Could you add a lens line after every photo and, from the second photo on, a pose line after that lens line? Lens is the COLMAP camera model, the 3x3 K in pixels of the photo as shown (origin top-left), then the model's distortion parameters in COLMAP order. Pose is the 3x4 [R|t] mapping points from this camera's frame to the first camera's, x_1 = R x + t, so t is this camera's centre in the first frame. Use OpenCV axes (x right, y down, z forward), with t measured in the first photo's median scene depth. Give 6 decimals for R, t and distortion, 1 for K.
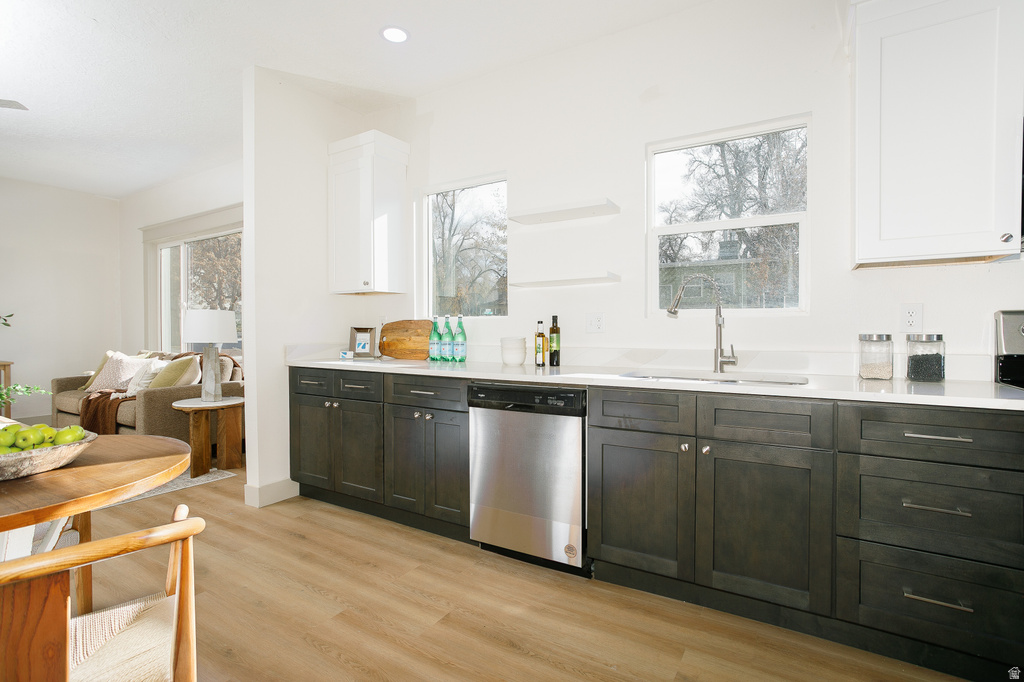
lens RADIAL K [[504.2, 0, 507.0], [0, 504.2, 337.0], [0, 0, 1]] dist [-0.021451, 0.000407]
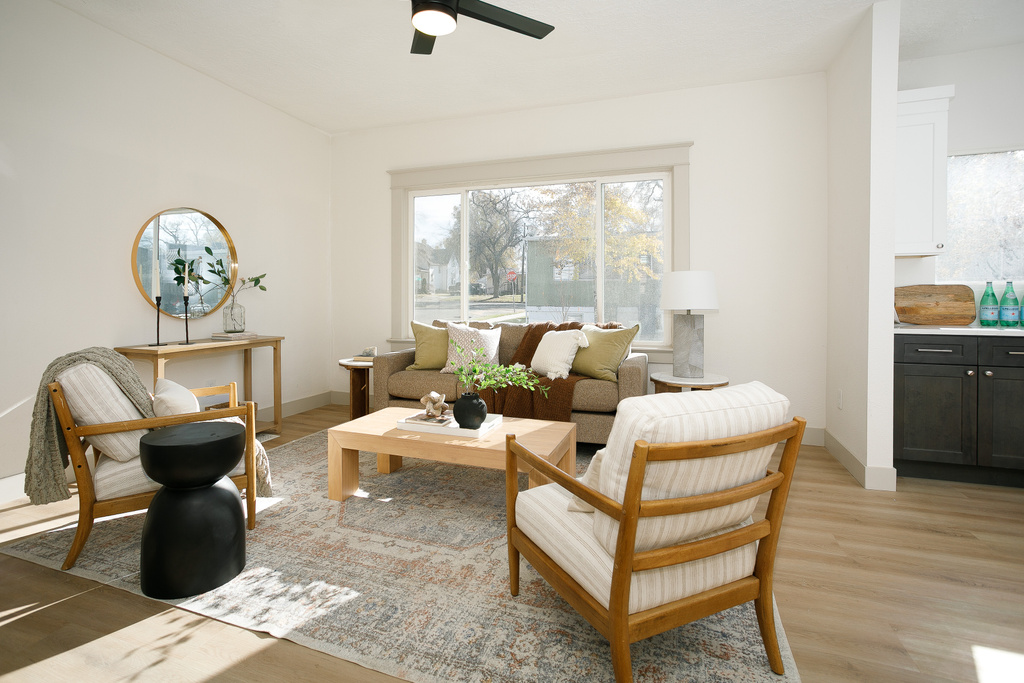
lens RADIAL K [[506.9, 0, 470.8], [0, 506.9, 301.4], [0, 0, 1]] dist [-0.000258, 0.000574]
pose [[0.974697, -0.003795, 0.223499, -1.747916], [0.003226, 0.999991, 0.002910, -0.009531], [-0.223508, -0.002116, 0.974700, 0.331269]]
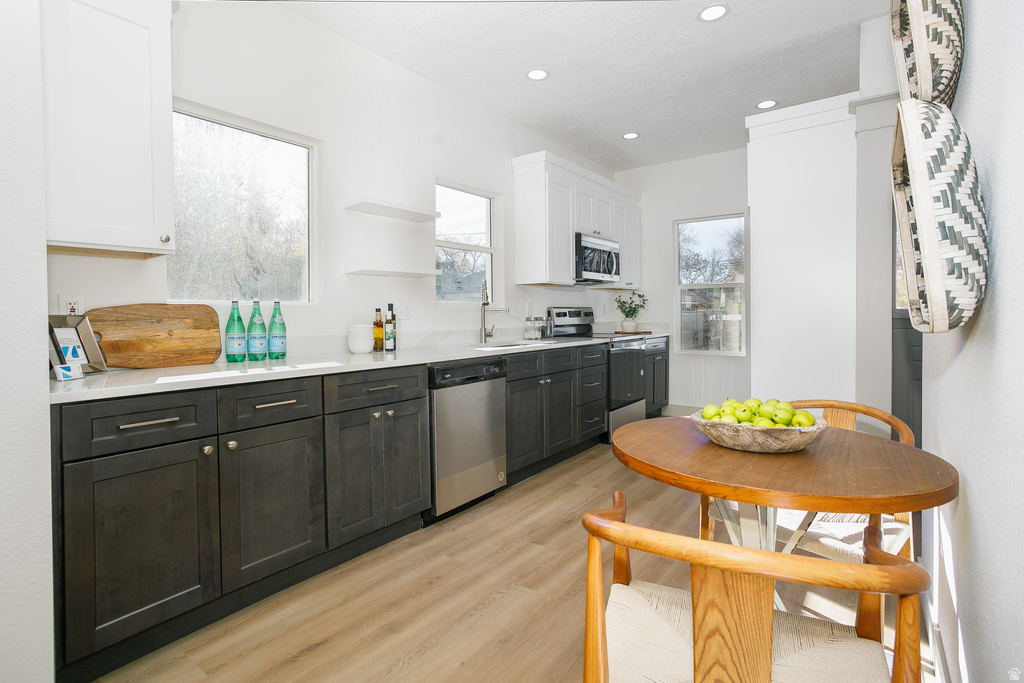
lens RADIAL K [[511.0, 0, 517.2], [0, 511.0, 316.0], [0, 0, 1]] dist [-0.000800, 0.000247]
pose [[0.069487, -0.003652, 0.997576, -1.069537], [0.025959, 0.999661, 0.001852, -0.011520], [-0.997245, 0.025767, 0.069558, 0.715061]]
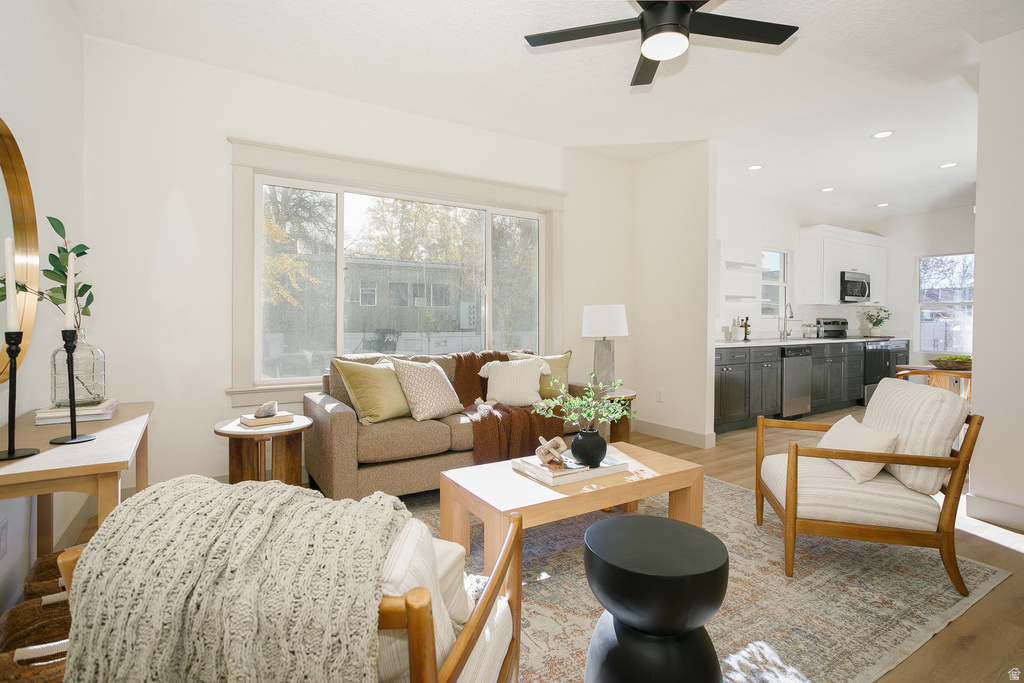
lens RADIAL K [[503.9, 0, 536.3], [0, 503.9, 321.7], [0, 0, 1]] dist [0.000541, 0.000525]
pose [[0.392925, -0.000261, 0.919571, -2.498757], [0.009956, 0.999943, -0.003970, -0.023777], [-0.919517, 0.010715, 0.392905, 1.087648]]
